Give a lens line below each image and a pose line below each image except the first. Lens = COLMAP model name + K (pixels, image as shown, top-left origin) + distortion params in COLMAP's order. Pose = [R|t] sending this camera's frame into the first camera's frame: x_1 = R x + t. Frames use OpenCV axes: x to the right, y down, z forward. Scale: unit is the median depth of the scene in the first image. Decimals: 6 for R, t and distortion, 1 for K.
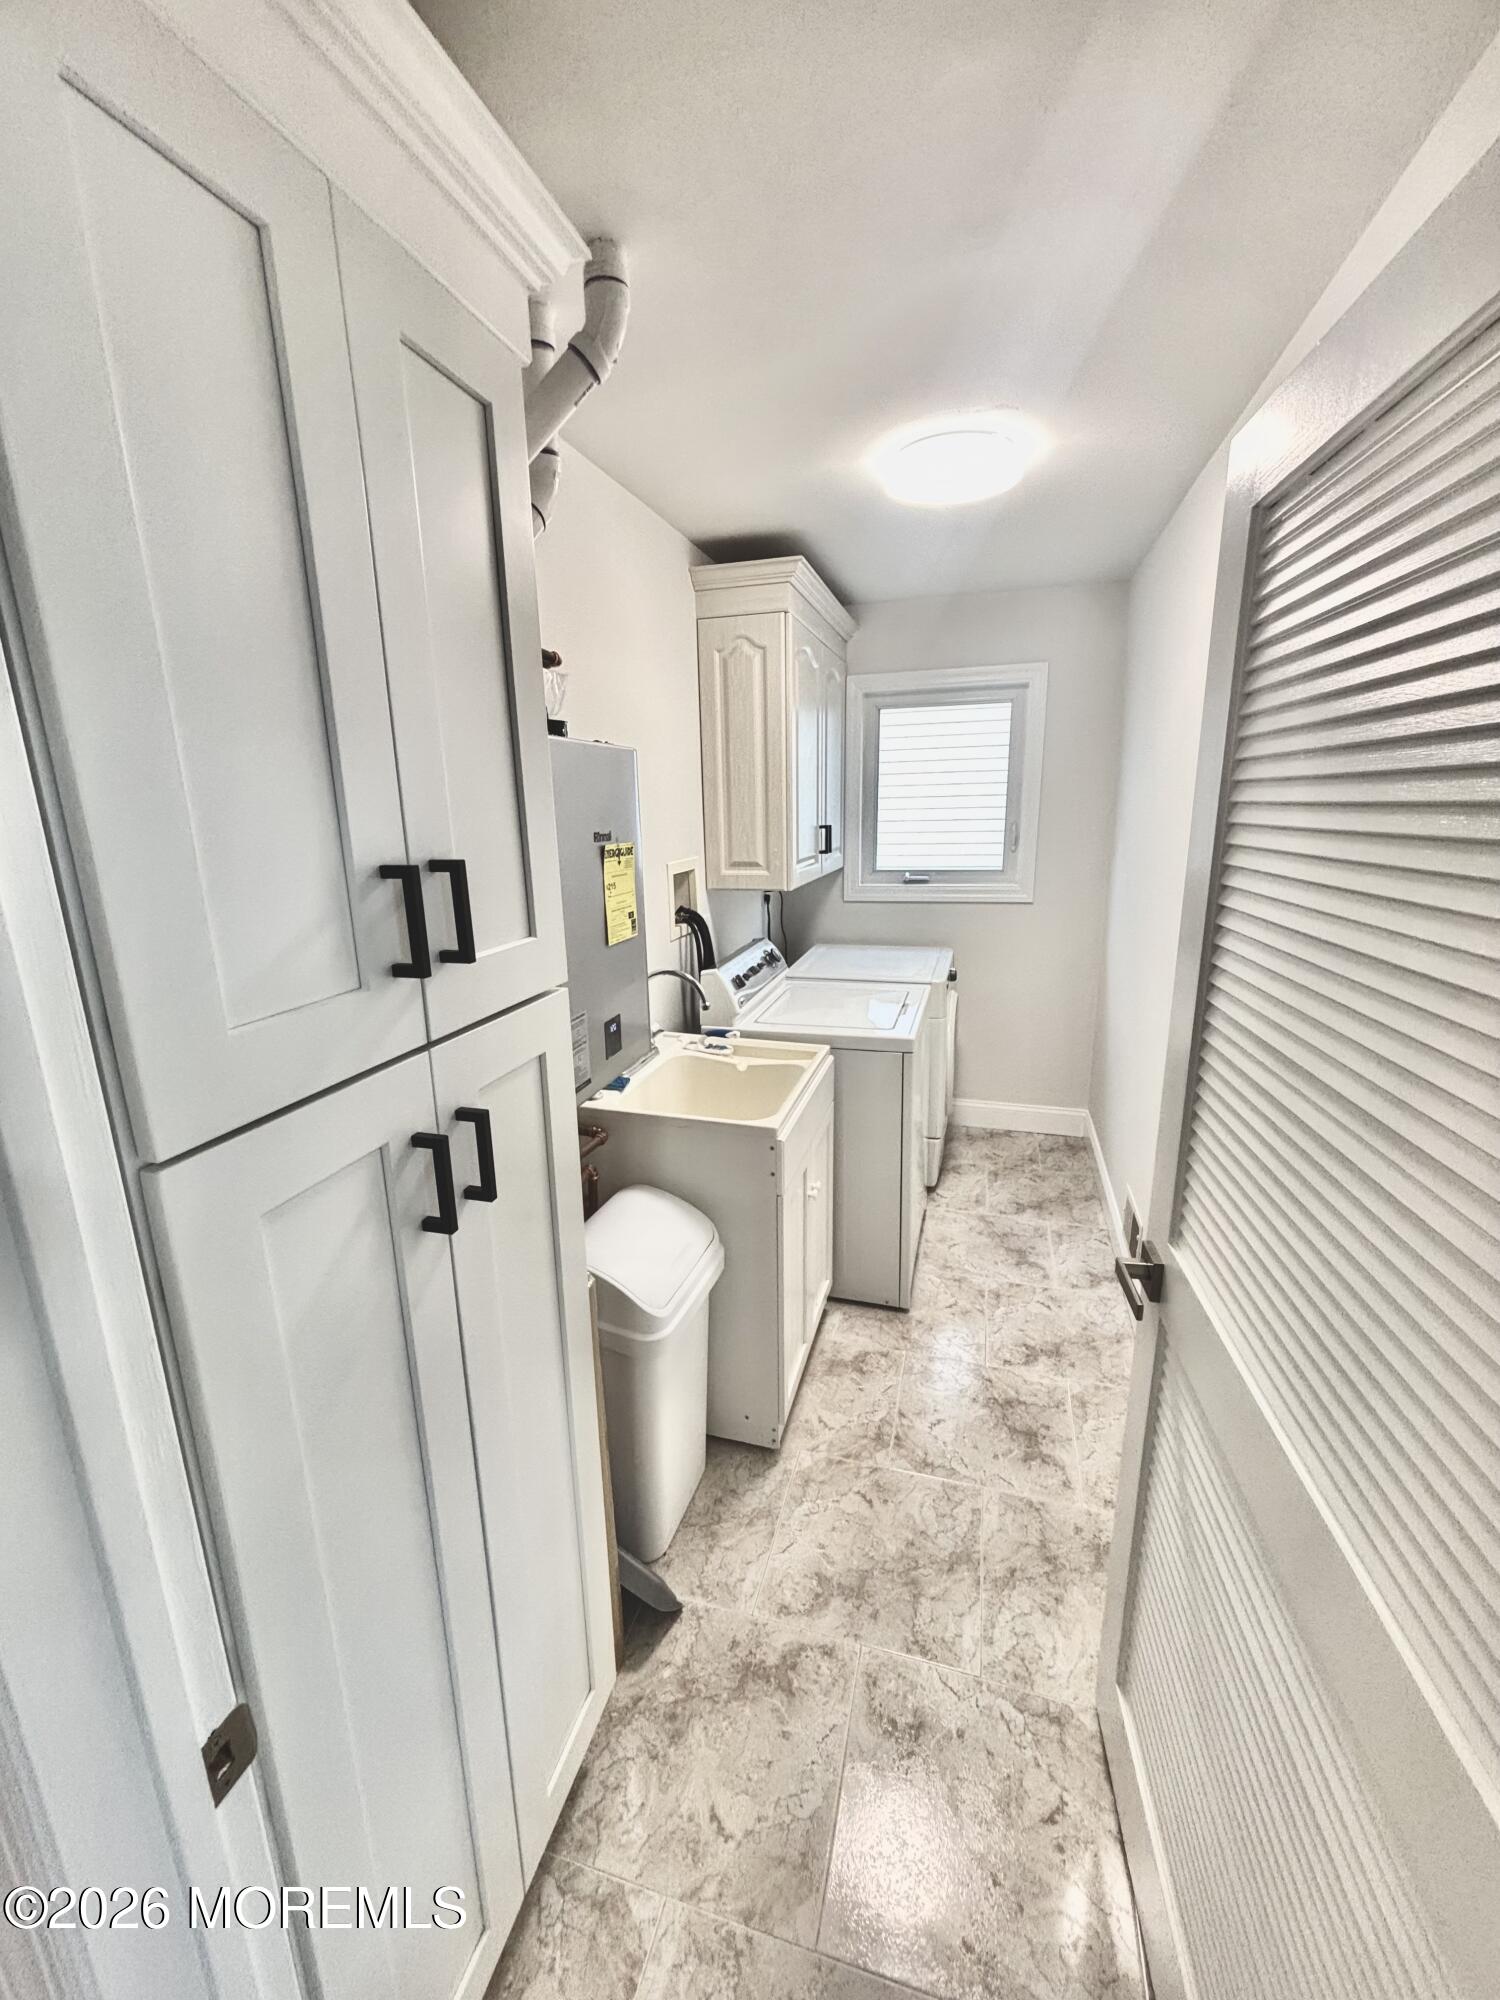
lens RADIAL K [[810.4, 0, 752.2], [0, 810.4, 1006.4], [0, 0, 1]] dist [-0.002994, 0.001949]
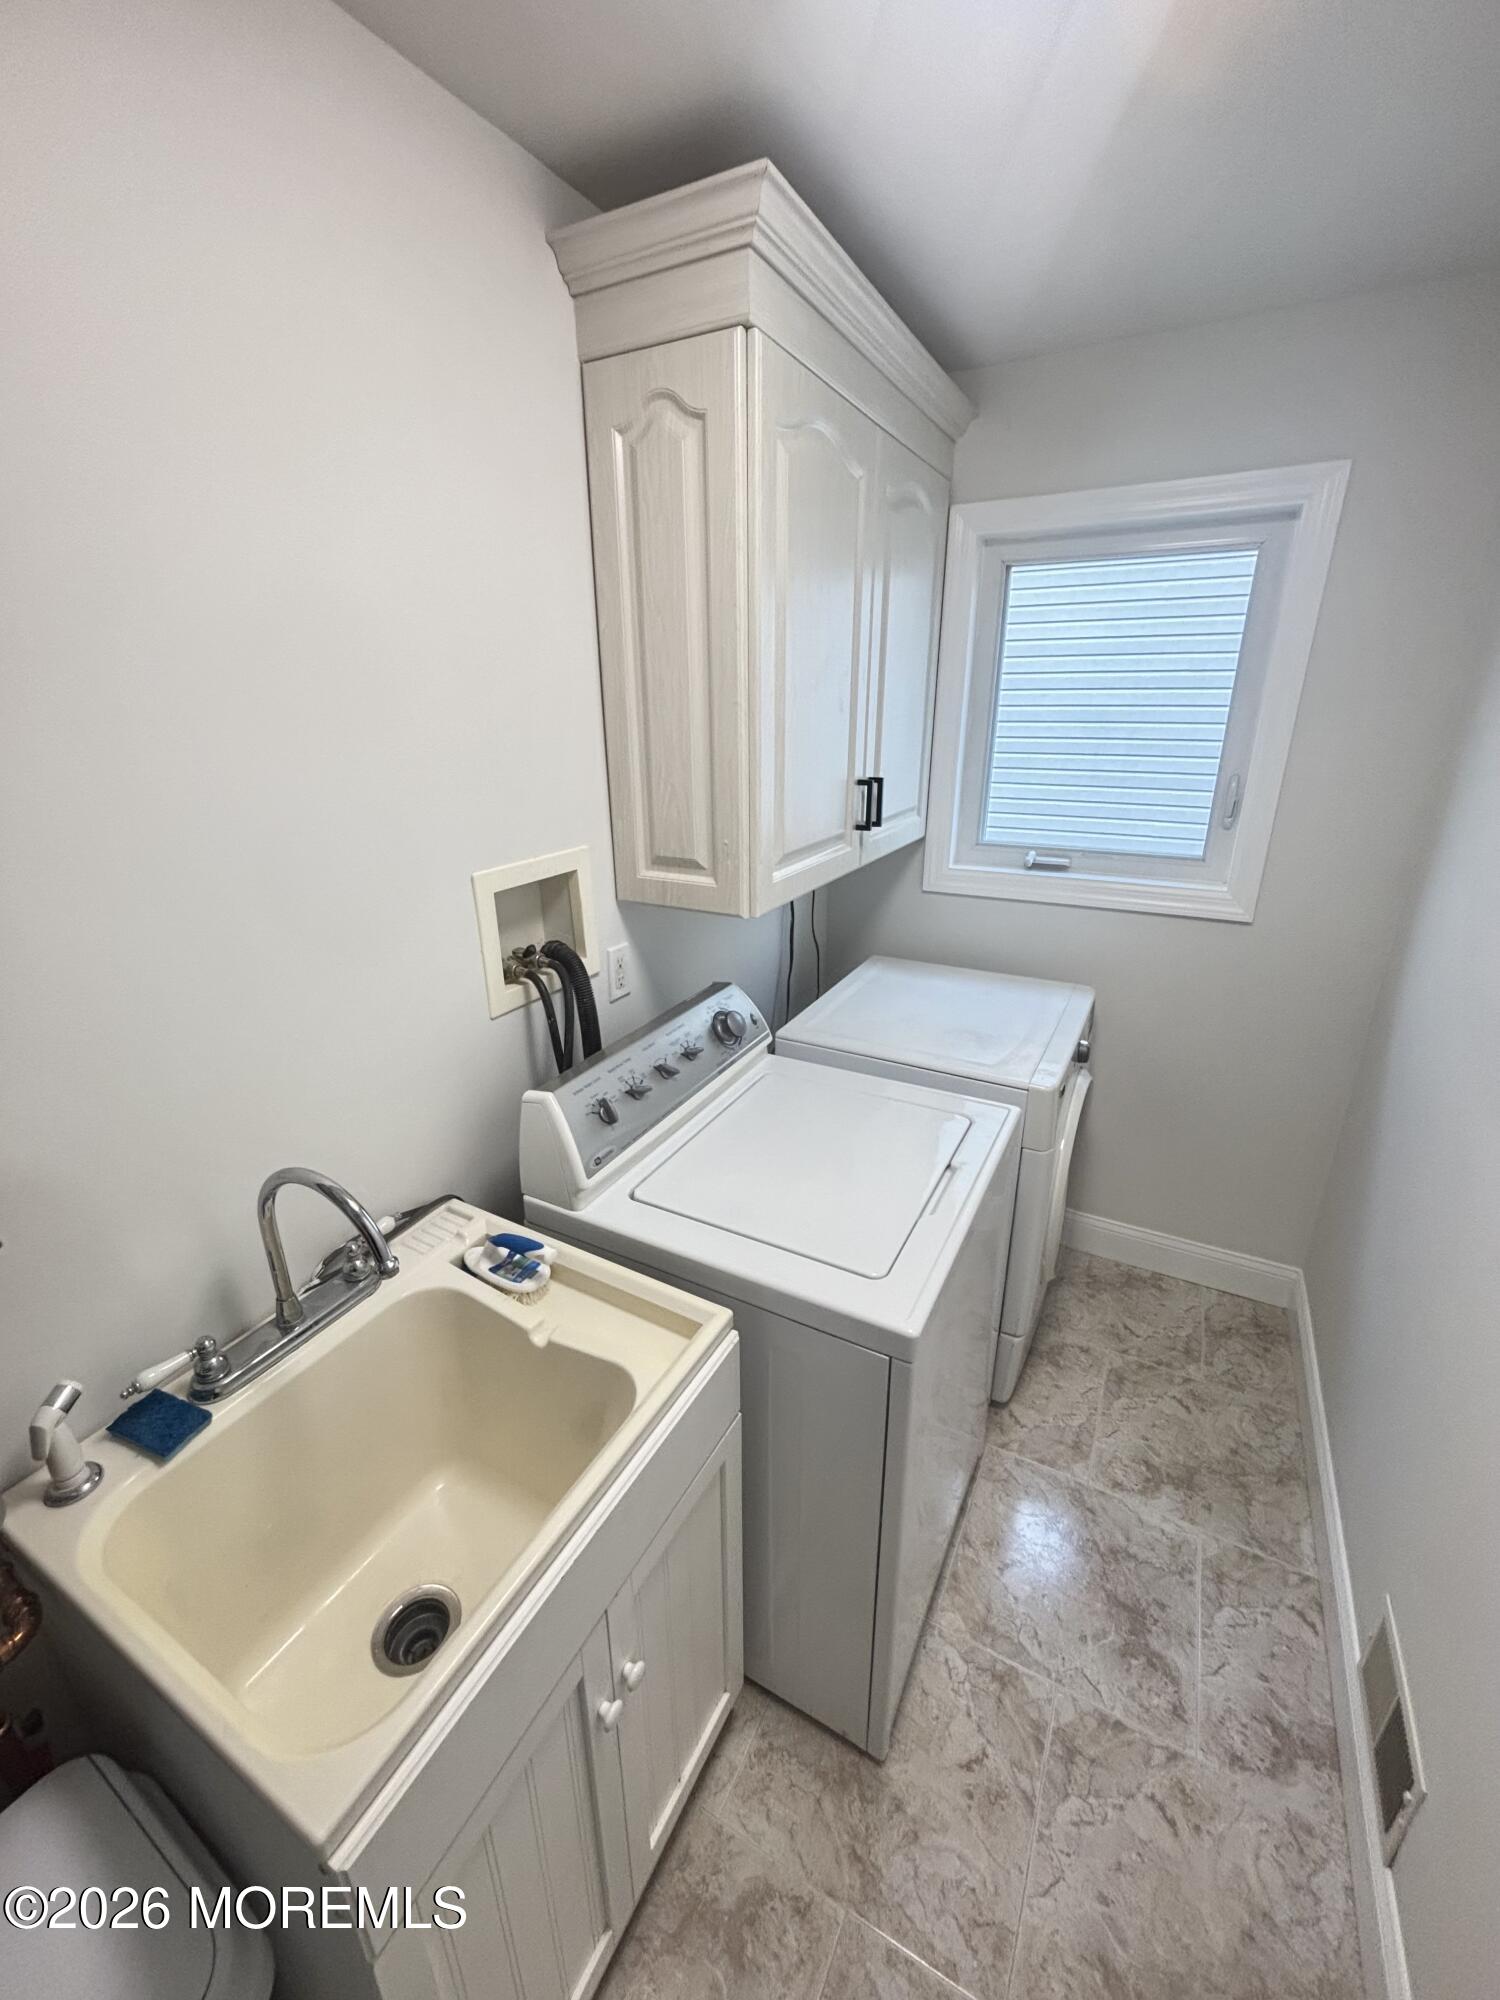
lens RADIAL K [[810.4, 0, 751.4], [0, 810.4, 987.4], [0, 0, 1]] dist [-0.002994, 0.001949]
pose [[0.977516, 0.094024, -0.188740, 0.127967], [-0.073332, 0.990795, 0.113784, -0.136949], [0.197701, -0.097385, 0.975413, 0.414326]]
